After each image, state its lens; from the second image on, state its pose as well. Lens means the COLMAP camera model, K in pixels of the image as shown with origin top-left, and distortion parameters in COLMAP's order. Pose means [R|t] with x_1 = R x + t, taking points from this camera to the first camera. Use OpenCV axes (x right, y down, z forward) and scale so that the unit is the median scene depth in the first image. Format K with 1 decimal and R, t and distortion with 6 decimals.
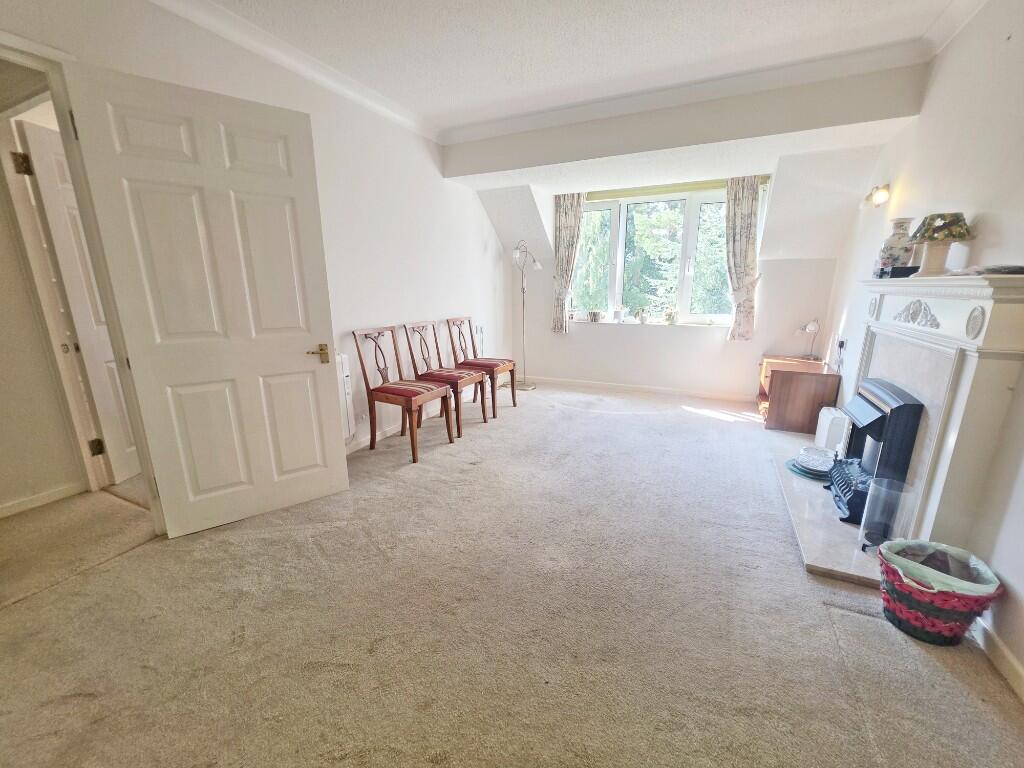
lens RADIAL K [[408.4, 0, 512.0], [0, 408.4, 378.5], [0, 0, 1]] dist [-0.001456, -0.000492]
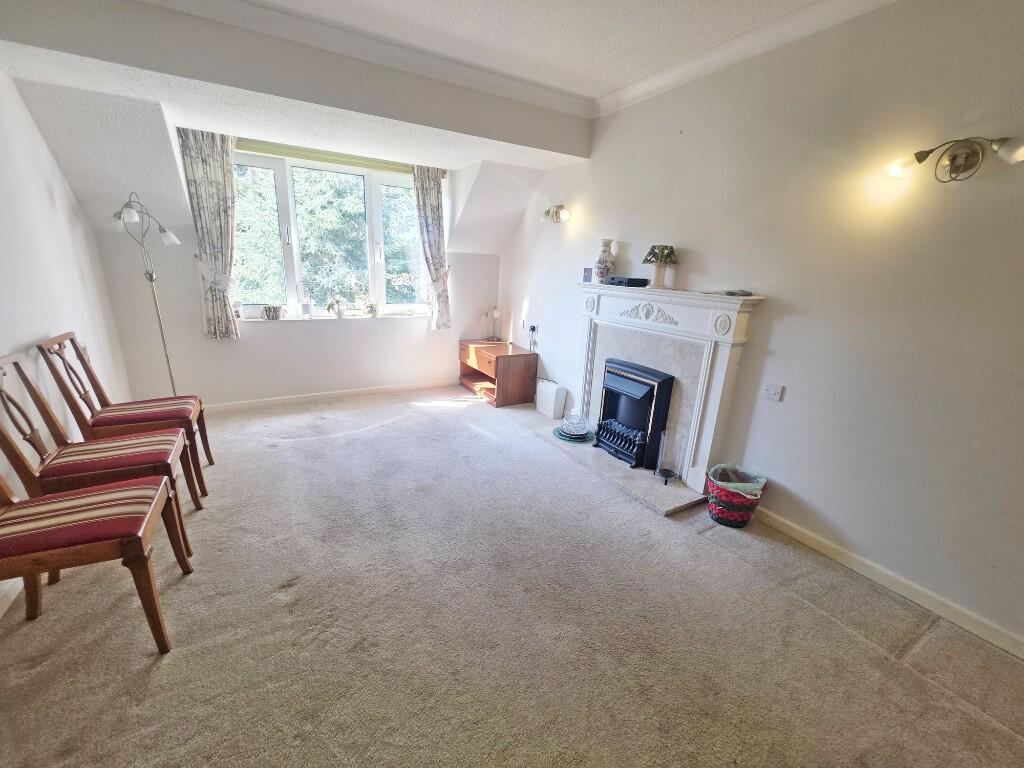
lens RADIAL K [[417.4, 0, 512.0], [0, 417.4, 384.0], [0, 0, 1]] dist [0.003053, -0.000184]
pose [[0.579091, -0.197171, 0.791061, -0.228364], [0.140421, 0.979935, 0.141454, -0.087016], [-0.803079, 0.029167, 0.595158, 0.236807]]
